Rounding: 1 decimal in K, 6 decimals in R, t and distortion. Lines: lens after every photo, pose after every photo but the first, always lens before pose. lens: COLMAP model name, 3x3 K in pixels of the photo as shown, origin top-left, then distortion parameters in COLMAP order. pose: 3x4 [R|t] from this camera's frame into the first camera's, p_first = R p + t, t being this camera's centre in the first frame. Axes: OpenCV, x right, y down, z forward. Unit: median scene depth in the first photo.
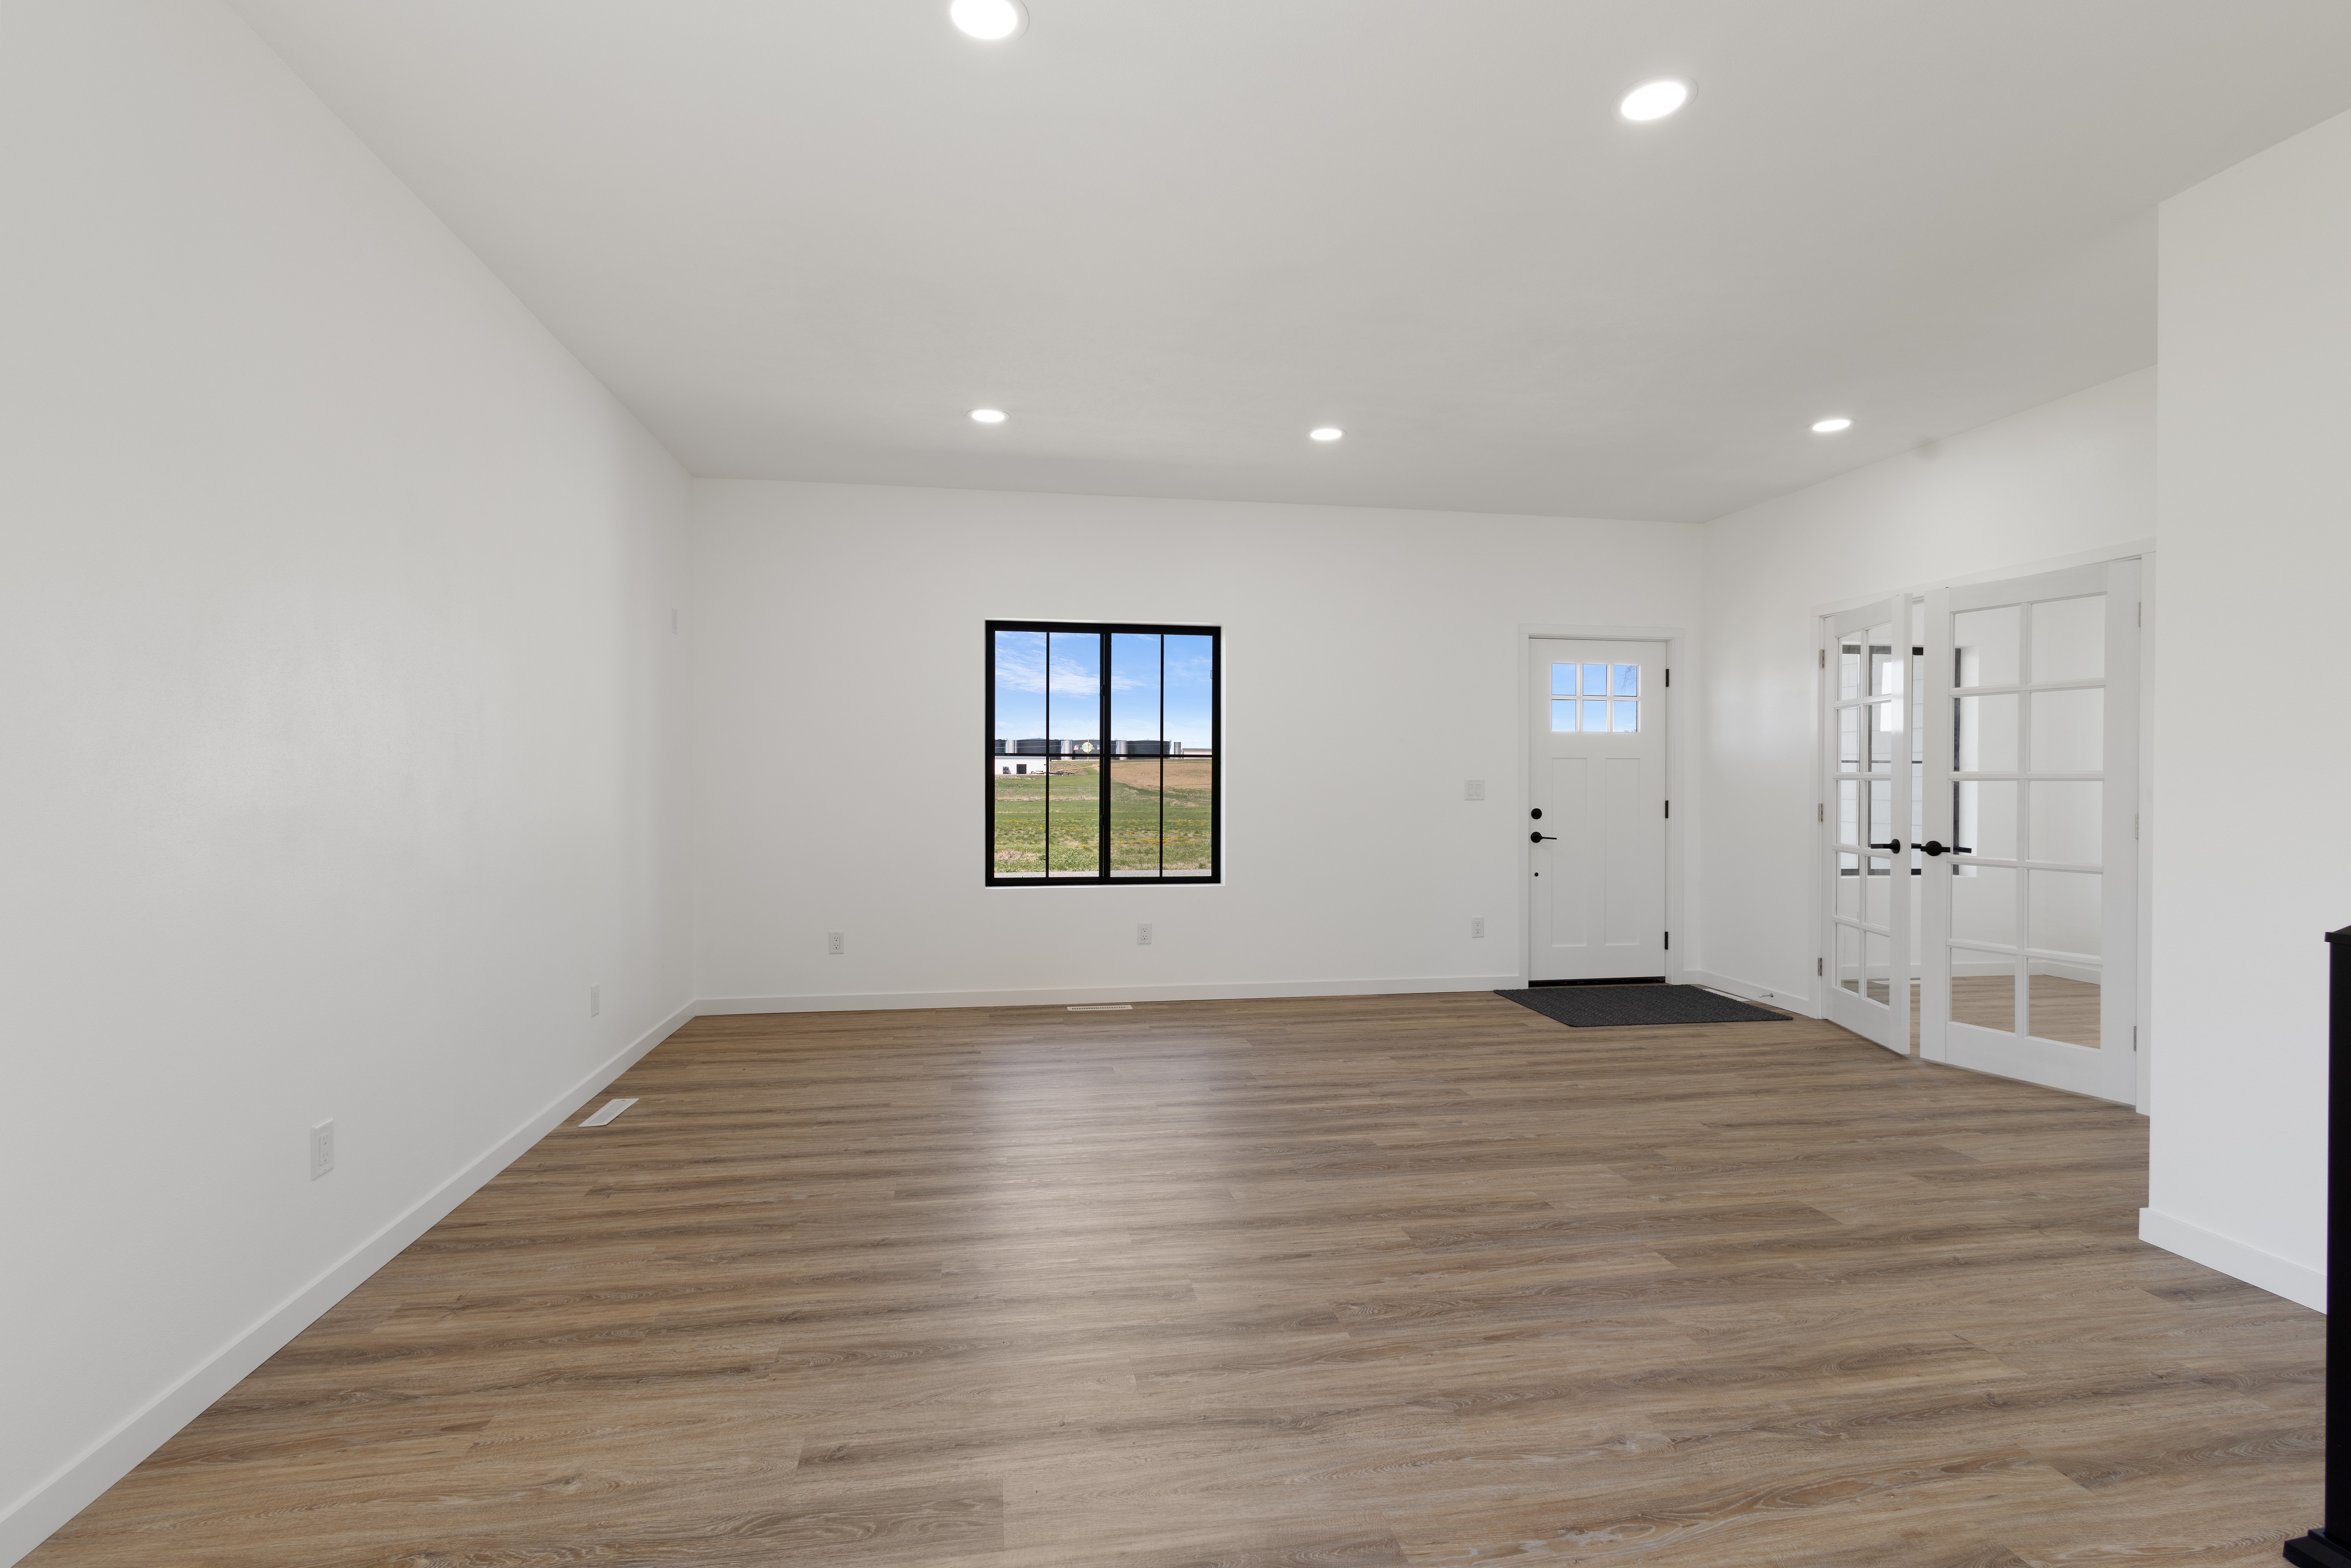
lens RADIAL K [[1086.0, 0, 1187.6], [0, 1086.0, 784.5], [0, 0, 1]] dist [0.002186, 0.001889]
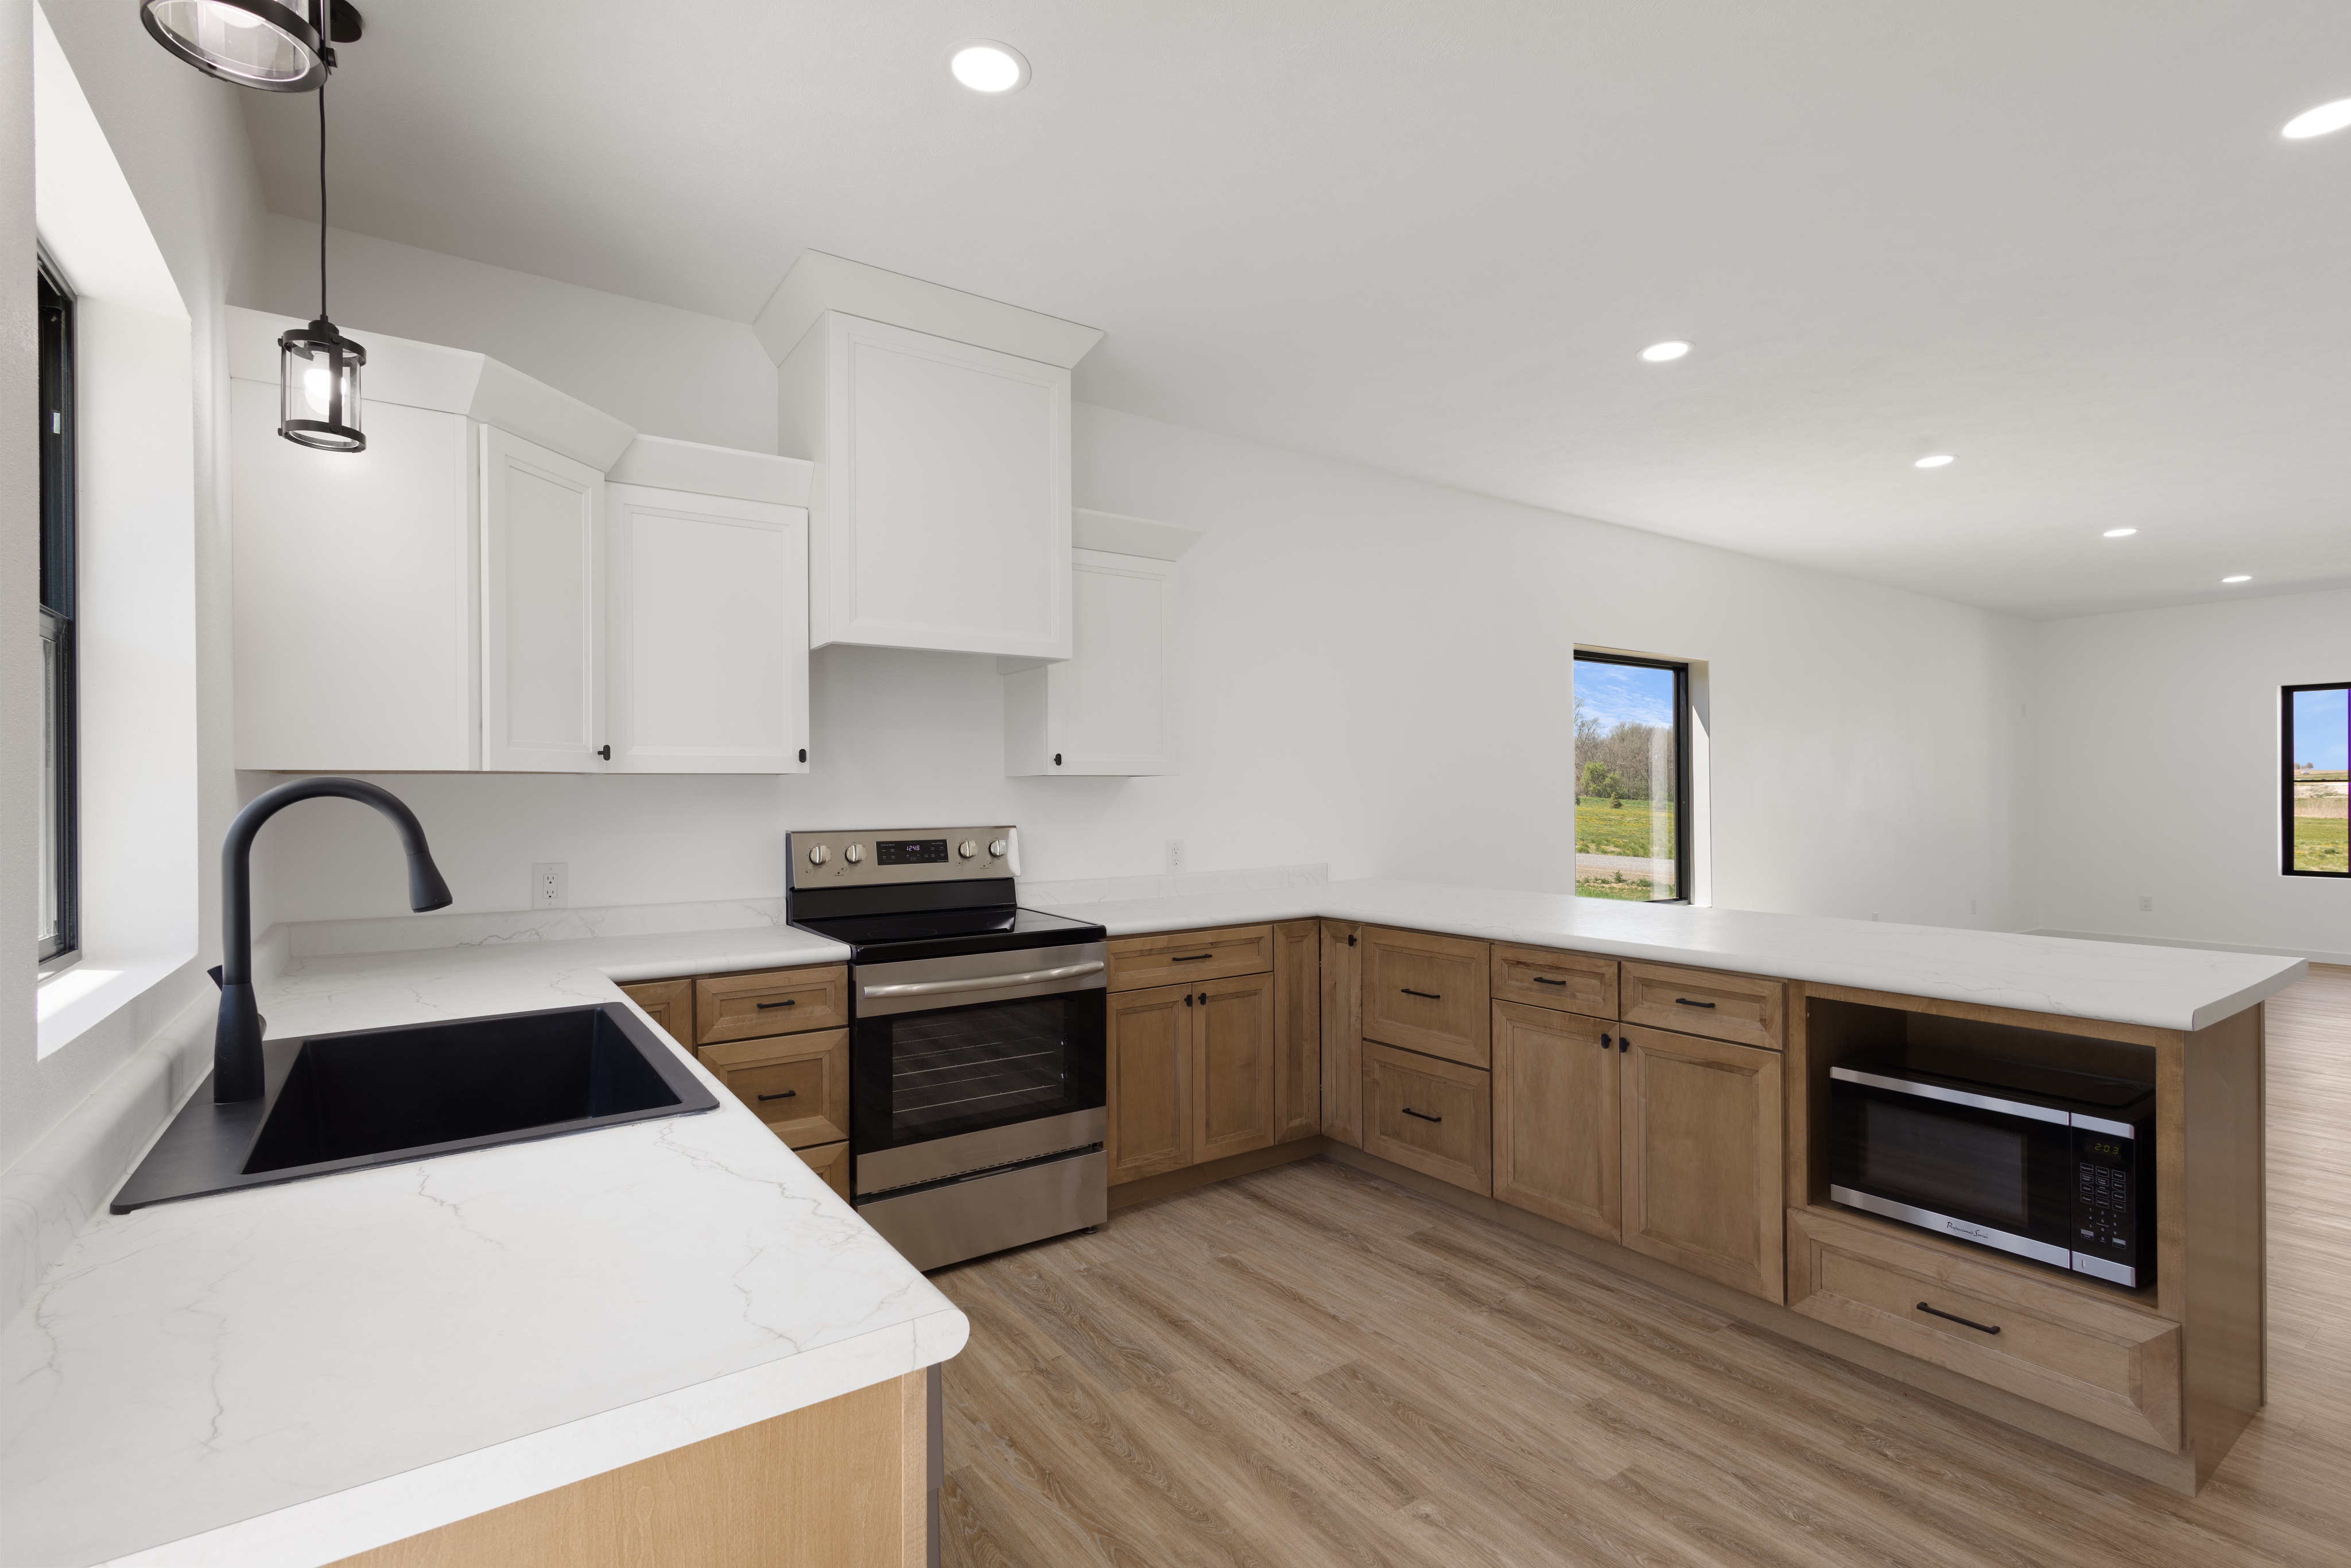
lens RADIAL K [[1086.0, 0, 1180.0], [0, 1086.0, 797.6], [0, 0, 1]] dist [0.002186, 0.001889]
pose [[0.410780, -0.001511, -0.911733, 0.510060], [0.002562, 0.999997, -0.000503, -0.009955], [0.911731, -0.002129, 0.410783, -0.872211]]
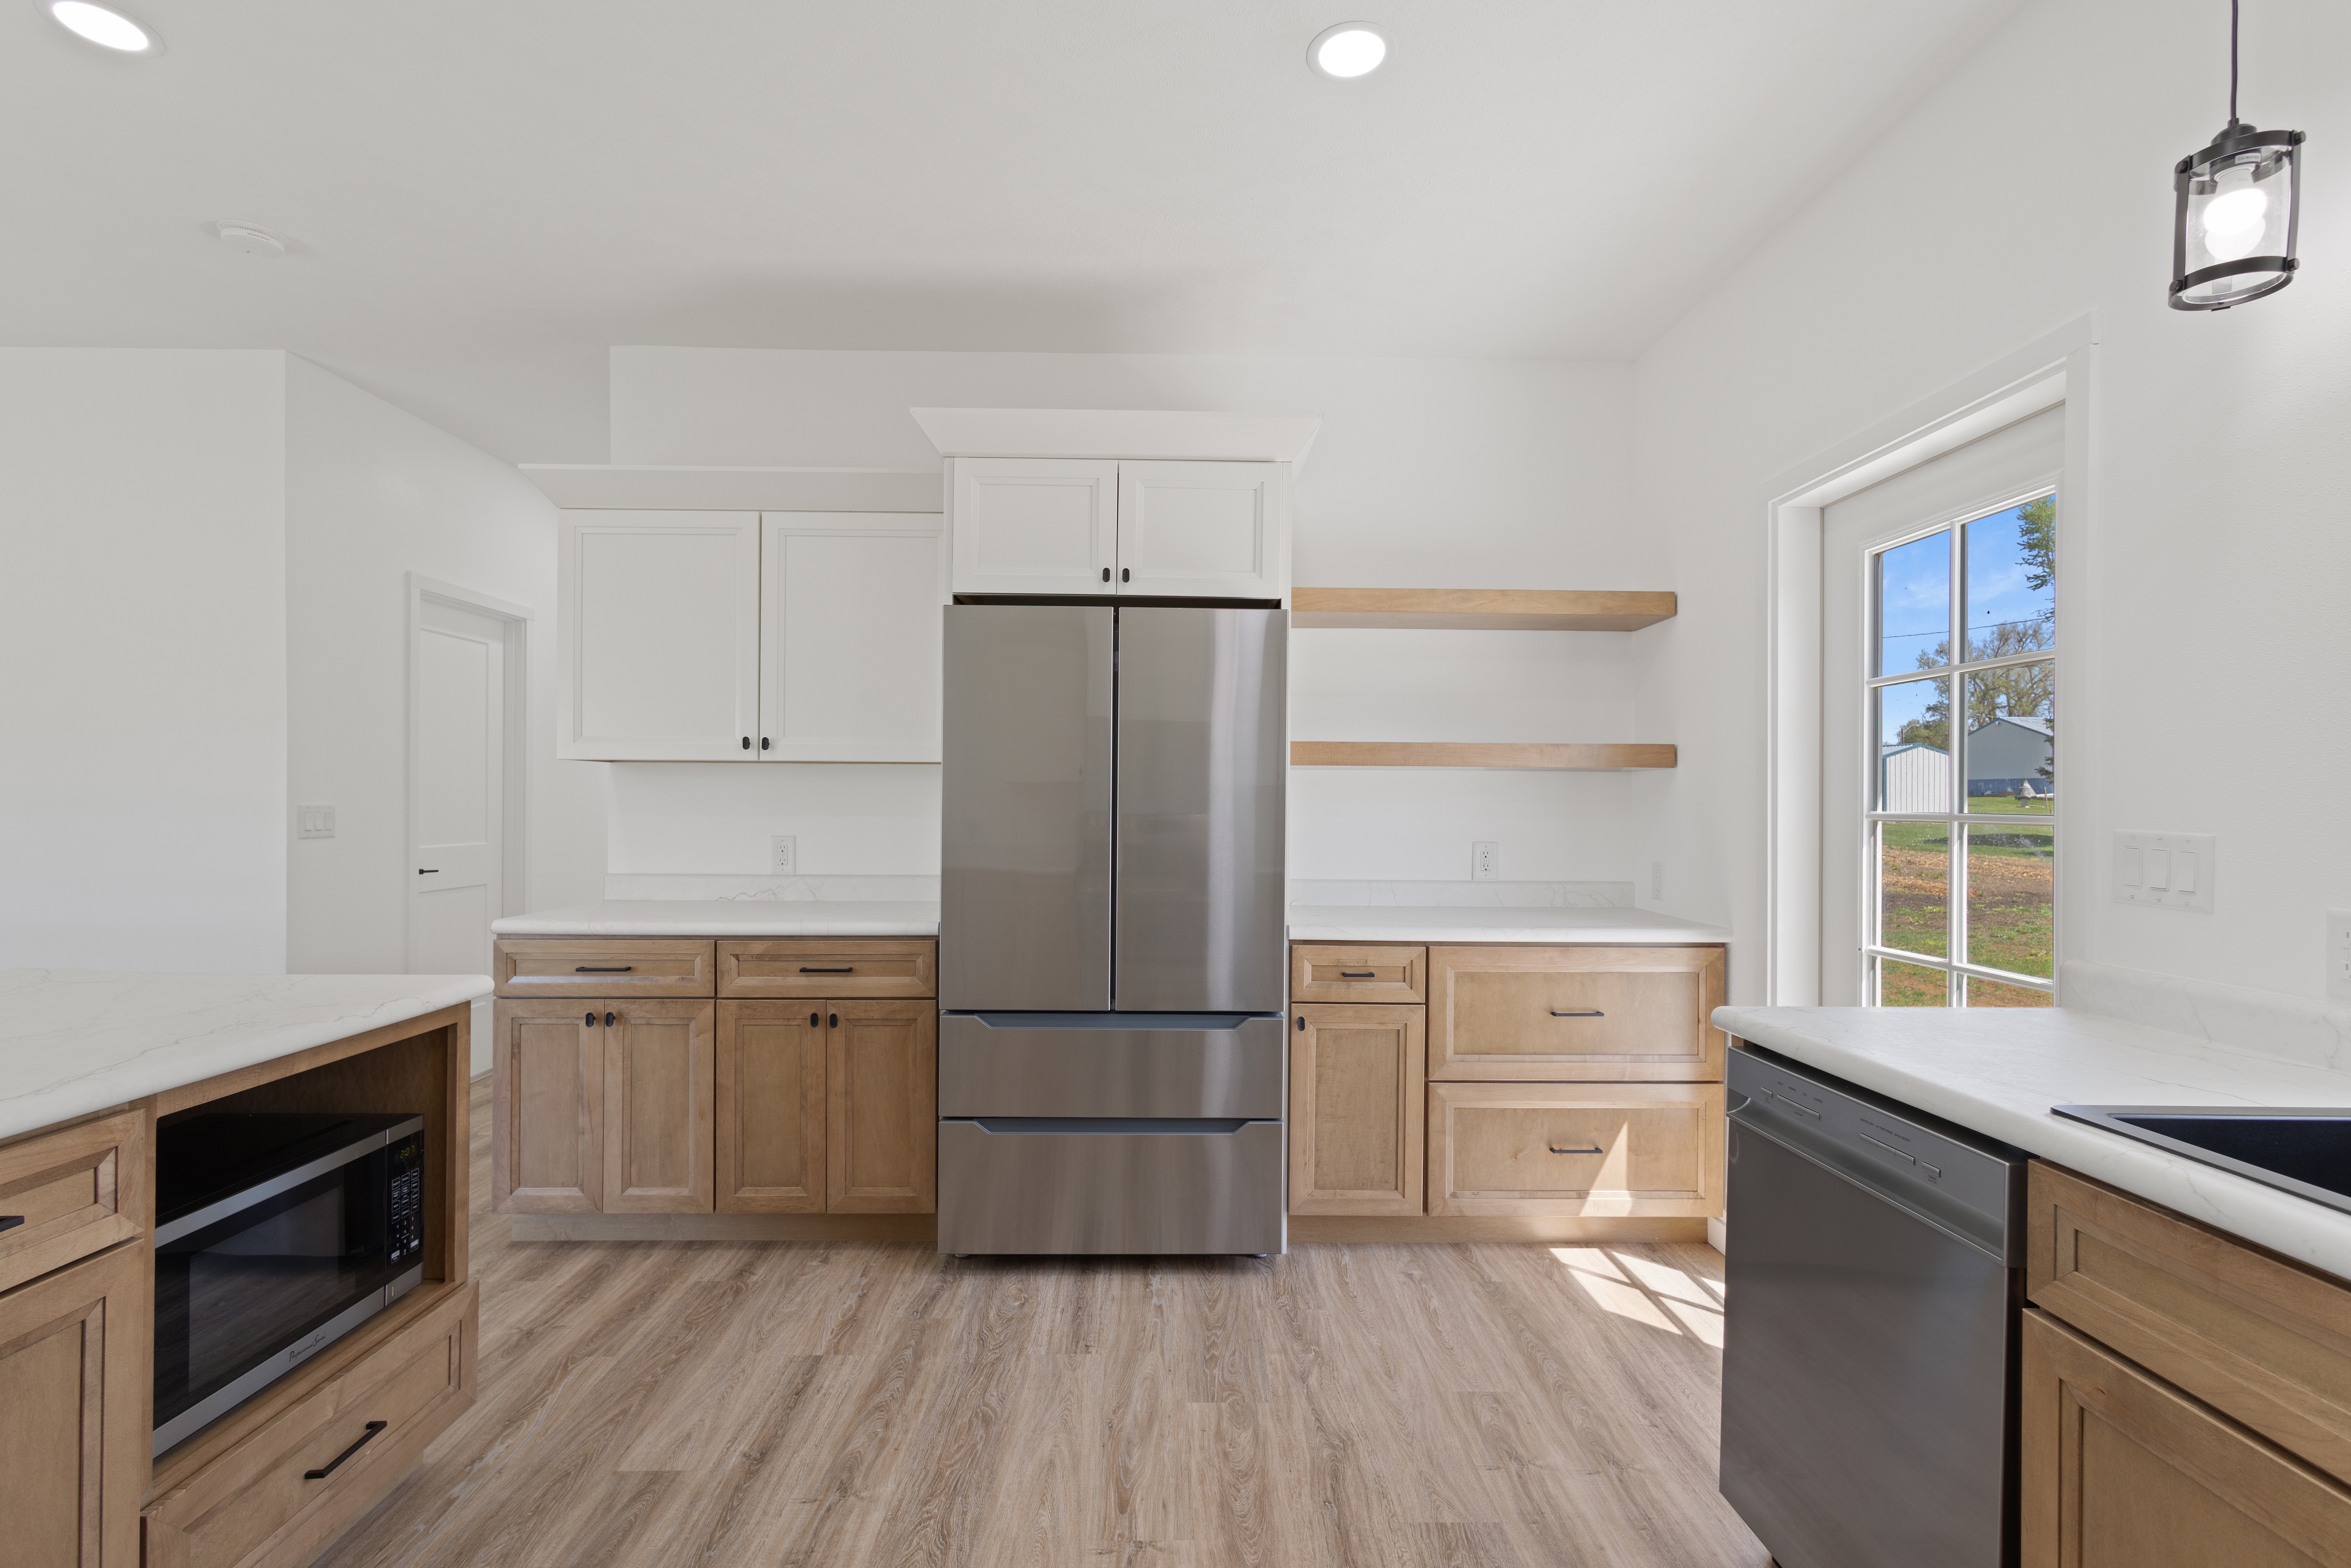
lens RADIAL K [[1086.0, 0, 1180.2], [0, 1086.0, 800.6], [0, 0, 1]] dist [0.002186, 0.001889]
pose [[0.167882, -0.002804, 0.985803, 0.025454], [-0.002168, 0.999992, 0.003214, -0.003467], [-0.985805, -0.002676, 0.167874, -0.738756]]
